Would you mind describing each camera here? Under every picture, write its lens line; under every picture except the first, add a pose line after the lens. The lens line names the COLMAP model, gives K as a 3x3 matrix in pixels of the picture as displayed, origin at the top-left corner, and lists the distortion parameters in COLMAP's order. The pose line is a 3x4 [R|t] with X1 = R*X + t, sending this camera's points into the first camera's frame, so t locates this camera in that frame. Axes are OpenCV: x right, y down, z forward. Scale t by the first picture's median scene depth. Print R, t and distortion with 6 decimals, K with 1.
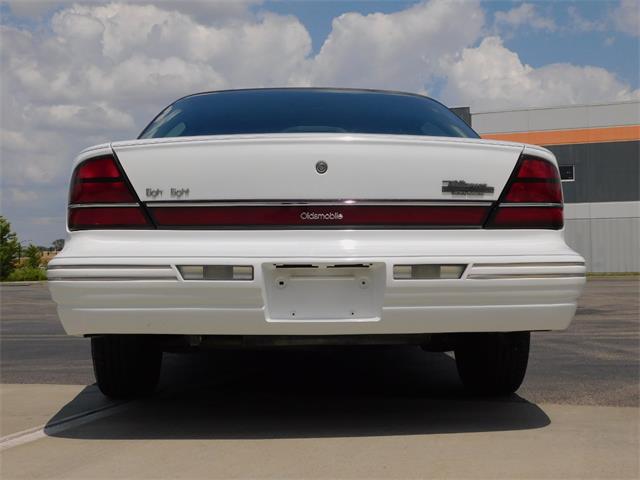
lens RADIAL K [[848.1, 0, 320.0], [0, 848.1, 240.0], [0, 0, 1]] dist [0.006348, 0.000156]
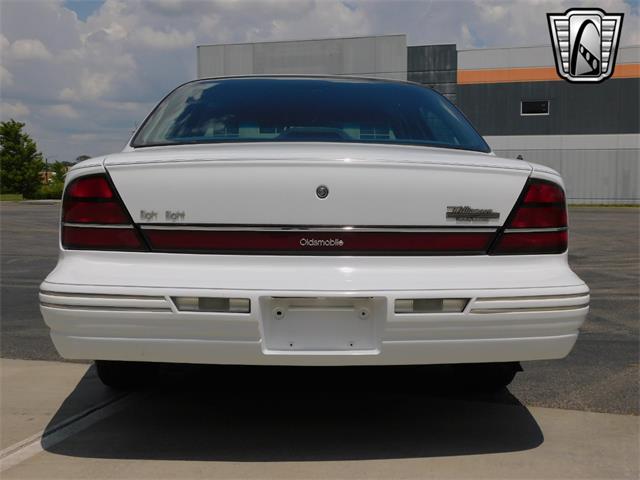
lens RADIAL K [[757.6, 0, 320.0], [0, 757.6, 240.0], [0, 0, 1]] dist [-0.003521, -0.006253]
pose [[0.999843, 0.016625, 0.006135, -0.005241], [-0.017181, 0.994241, 0.105780, -0.121837], [-0.004341, -0.105869, 0.994371, 0.138853]]
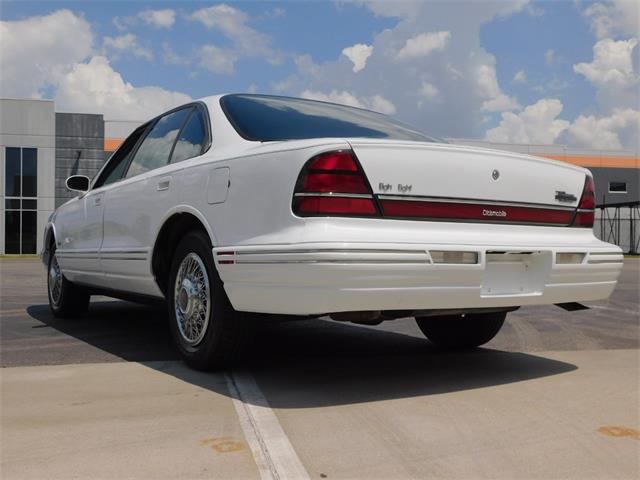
lens RADIAL K [[677.7, 0, 320.0], [0, 677.7, 240.0], [0, 0, 1]] dist [0.005494, -0.005738]
pose [[0.866570, 0.021788, 0.498581, -0.726399], [-0.031882, 0.999423, 0.011738, 0.008012], [-0.498037, -0.026067, 0.866764, 0.248672]]
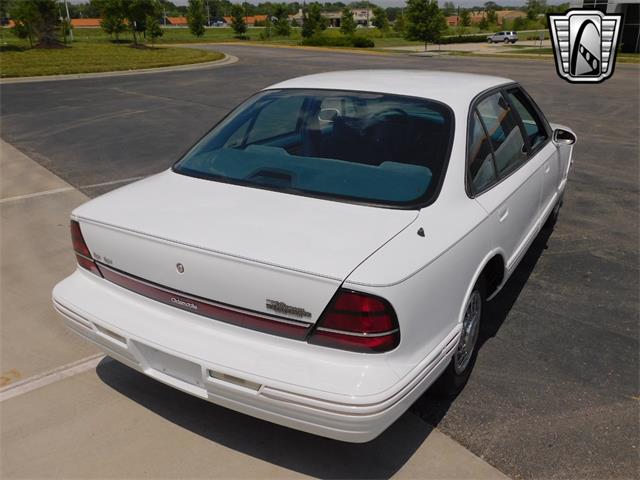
lens RADIAL K [[559.7, 0, 320.0], [0, 559.7, 240.0], [0, 0, 1]] dist [-0.008311, -0.001514]
pose [[0.841526, 0.200654, -0.501570, 0.560614], [0.013116, 0.920597, 0.390294, -0.430241], [0.540058, -0.335021, 0.772074, 0.501963]]
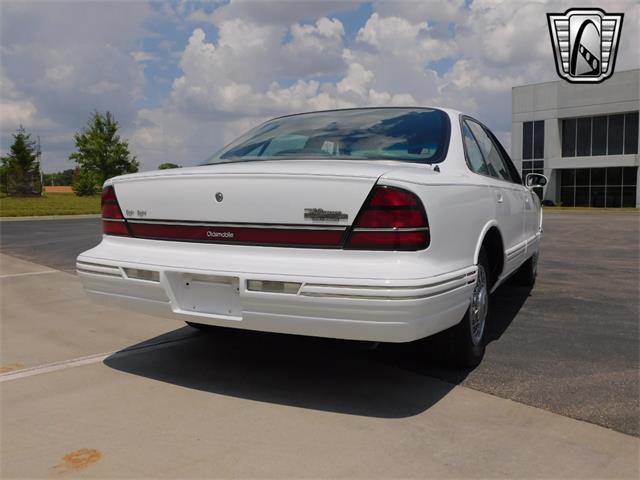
lens RADIAL K [[559.7, 0, 320.0], [0, 559.7, 240.0], [0, 0, 1]] dist [-0.008311, -0.001514]
pose [[0.875930, 0.050587, -0.479778, 0.550635], [0.005878, 0.993295, 0.115461, -0.118091], [0.482402, -0.103956, 0.869759, 0.319811]]
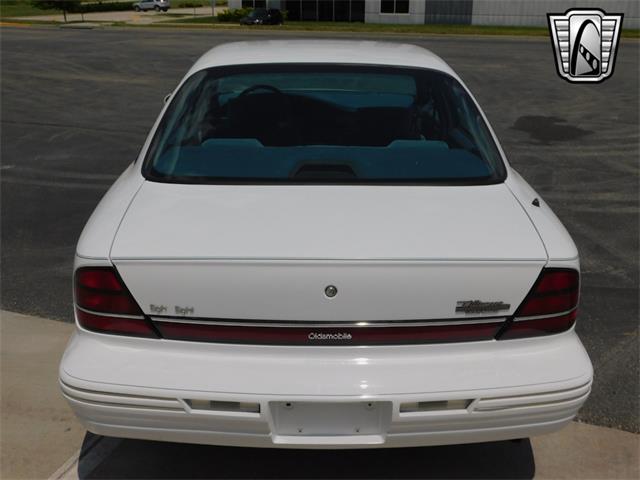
lens RADIAL K [[677.7, 0, 320.0], [0, 677.7, 240.0], [0, 0, 1]] dist [0.005494, -0.005738]
pose [[0.999481, 0.025496, -0.019677, 0.002928], [-0.016213, 0.926240, 0.376586, -0.423567], [0.027827, -0.376072, 0.926173, 0.315526]]
